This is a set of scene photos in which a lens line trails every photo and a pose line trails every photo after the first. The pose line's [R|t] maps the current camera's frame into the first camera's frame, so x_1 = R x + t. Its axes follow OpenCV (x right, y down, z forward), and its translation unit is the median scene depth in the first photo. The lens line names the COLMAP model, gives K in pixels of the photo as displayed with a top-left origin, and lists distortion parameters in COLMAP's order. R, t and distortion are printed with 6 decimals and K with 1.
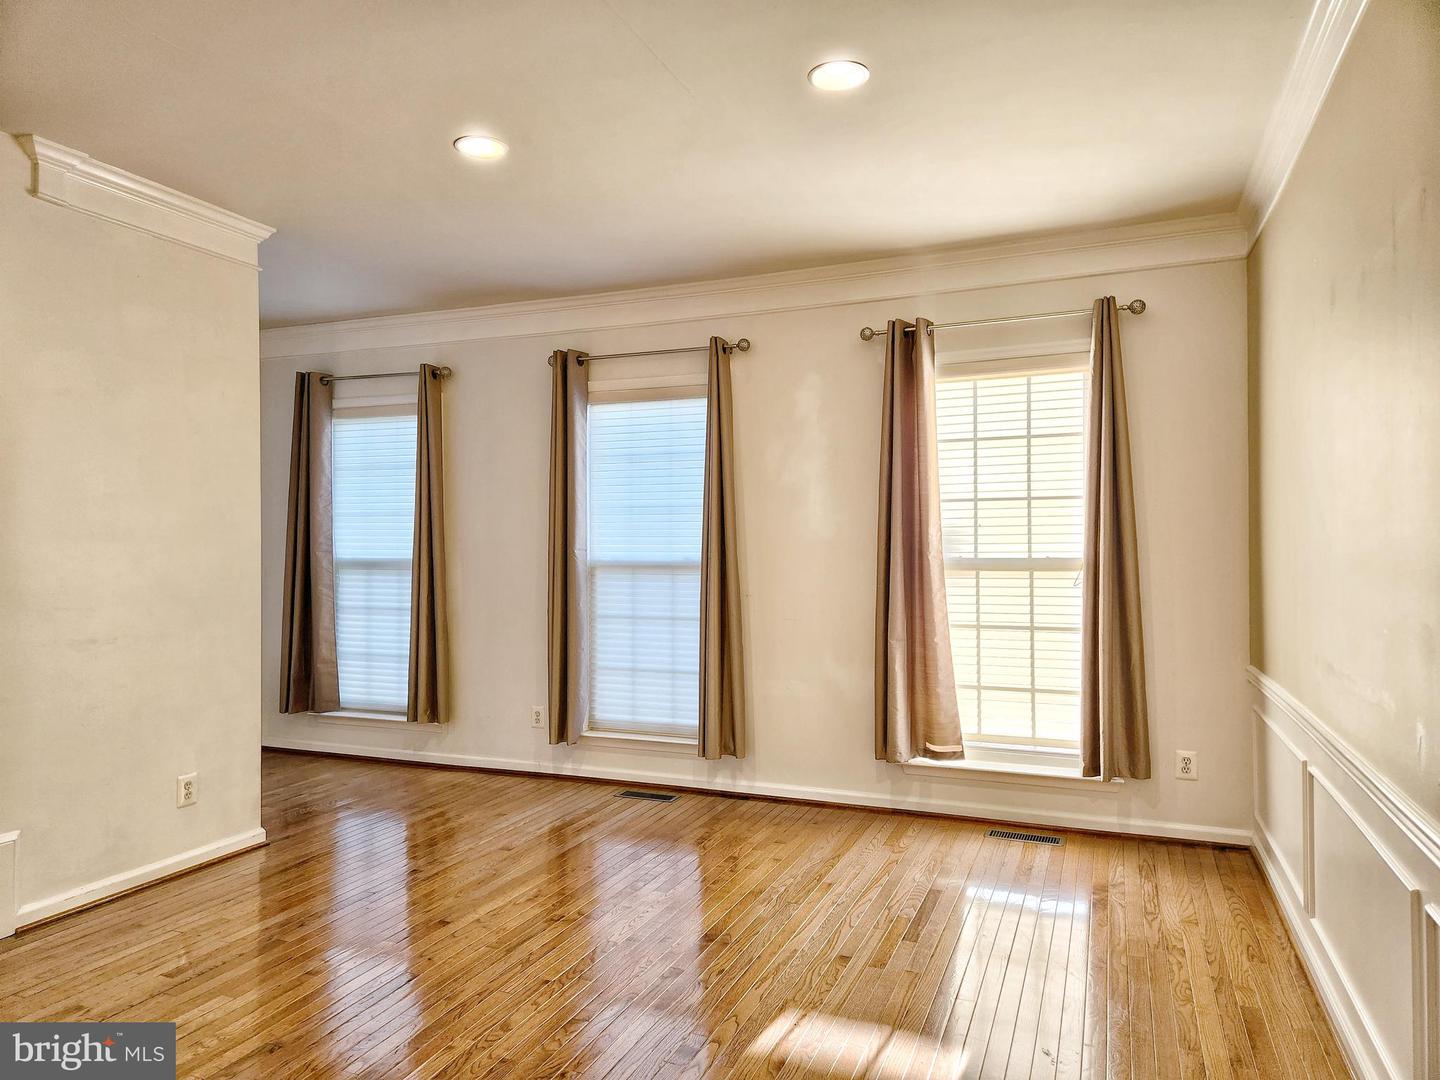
lens RADIAL K [[949.2, 0, 724.3], [0, 949.2, 545.6], [0, 0, 1]] dist [0.046532, -0.042502]
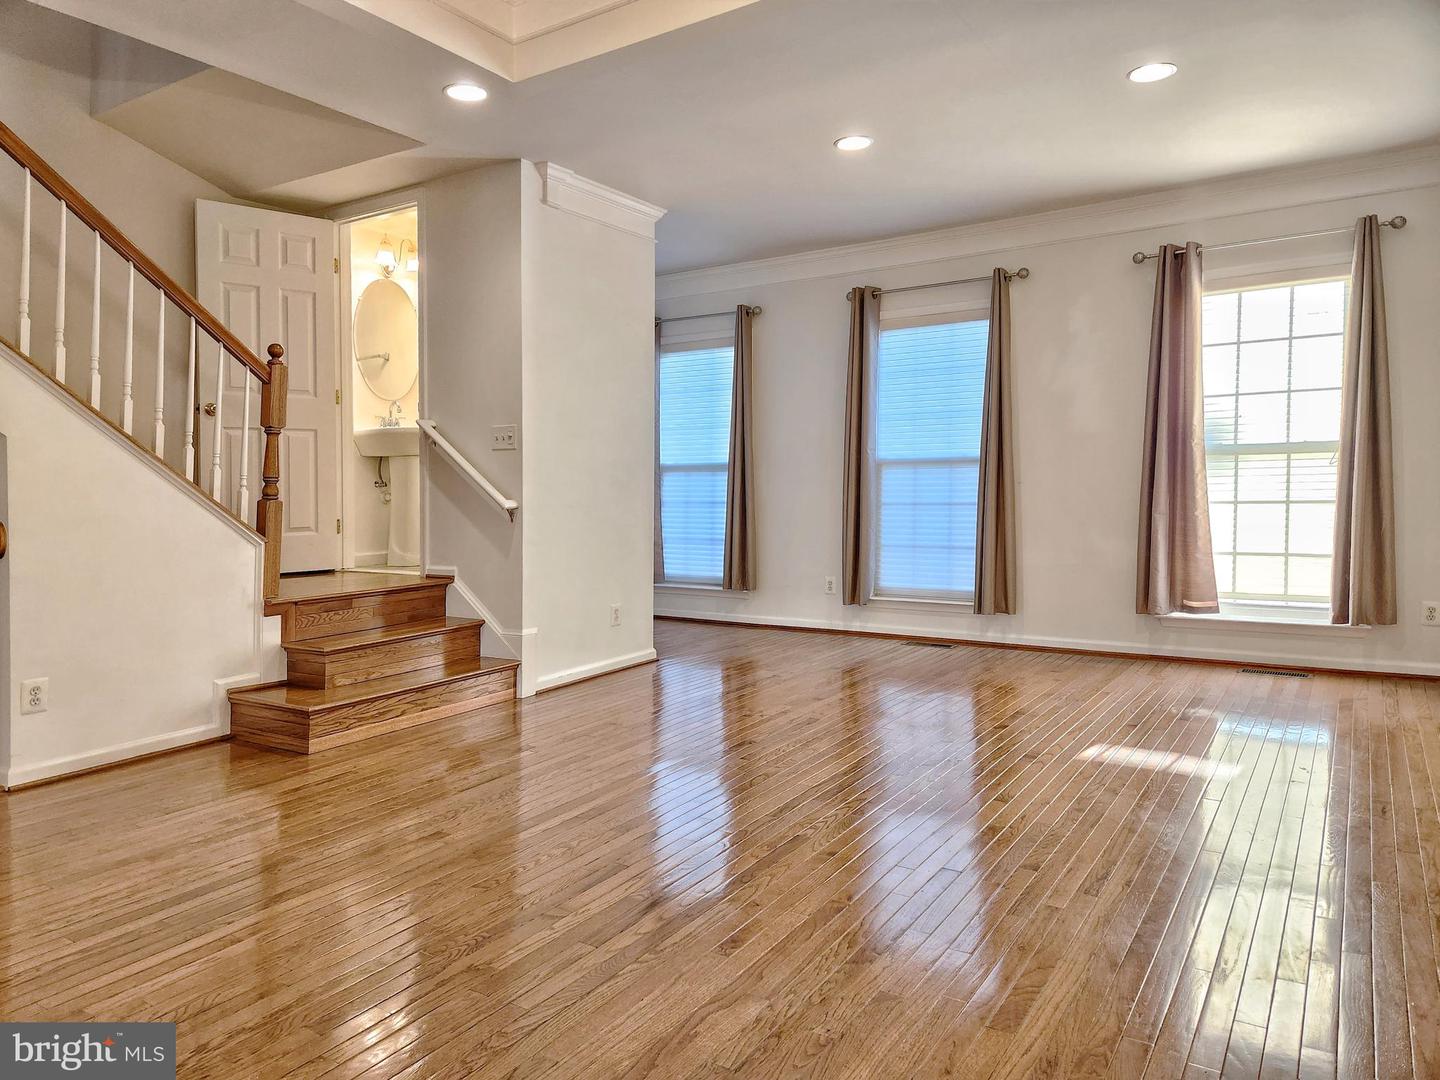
lens RADIAL K [[949.2, 0, 667.0], [0, 949.2, 540.1], [0, 0, 1]] dist [0.046532, -0.042502]
pose [[0.971750, 0.006603, -0.235922, -0.138950], [0.008366, 0.998017, 0.062392, 0.050996], [0.235866, -0.062603, 0.969767, -0.328579]]
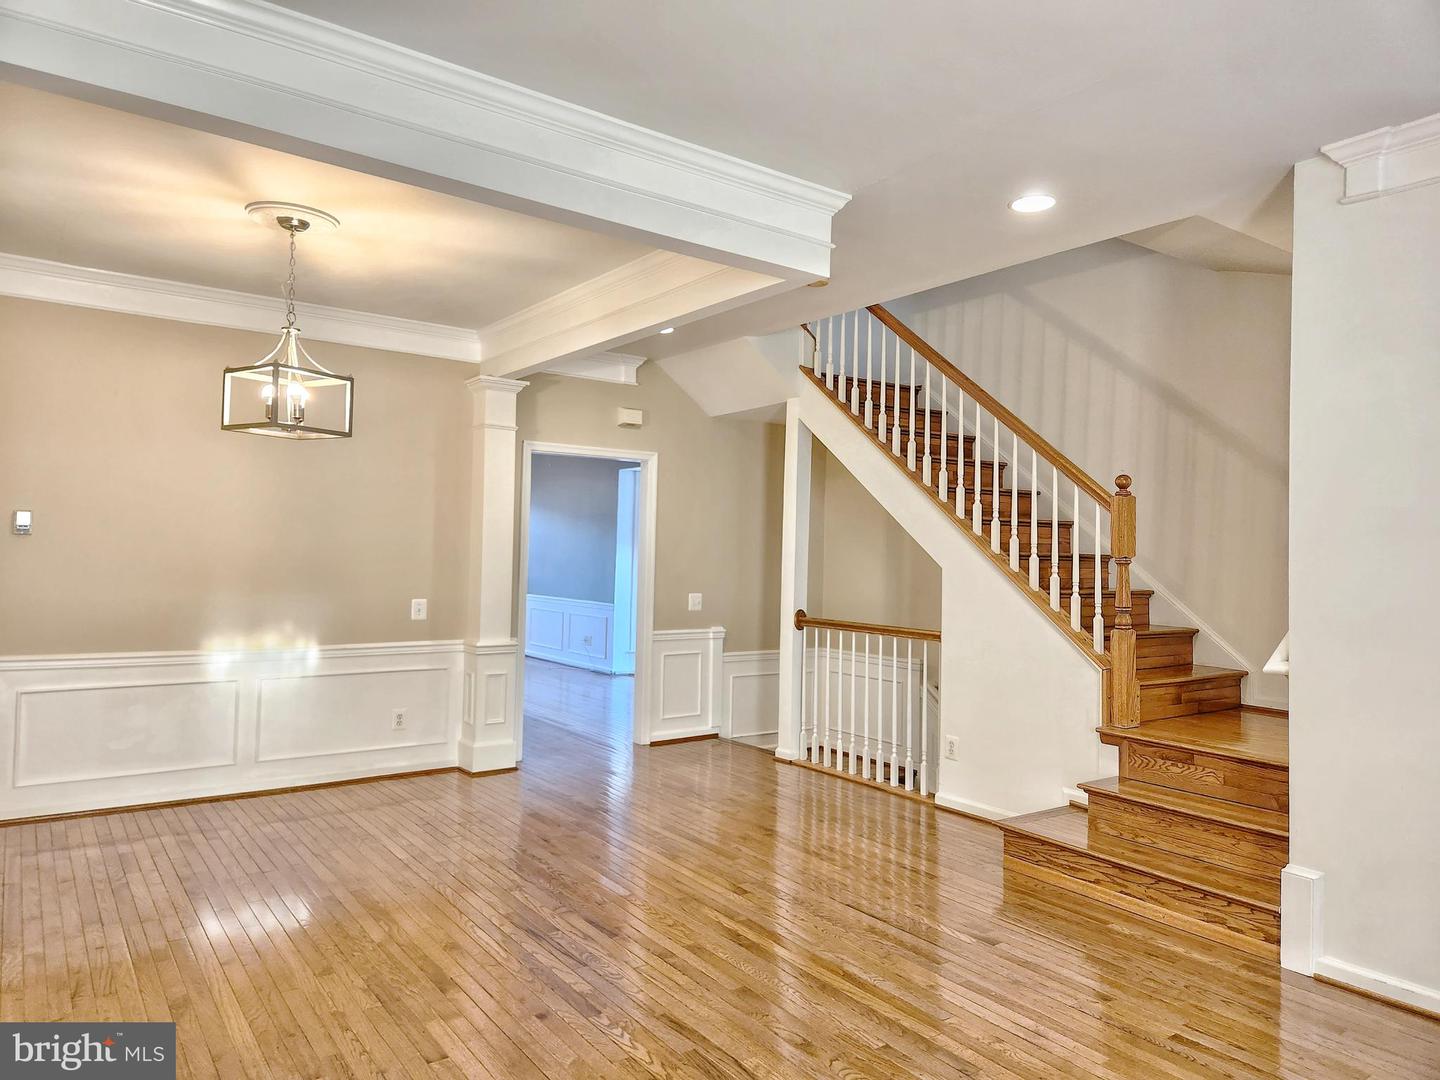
lens RADIAL K [[949.2, 0, 724.8], [0, 949.2, 541.2], [0, 0, 1]] dist [0.046532, -0.042502]
pose [[-0.530957, -0.017077, -0.847227, 0.315143], [-0.018469, 0.999793, -0.008578, -0.011580], [0.847197, 0.011093, -0.531162, 0.786440]]
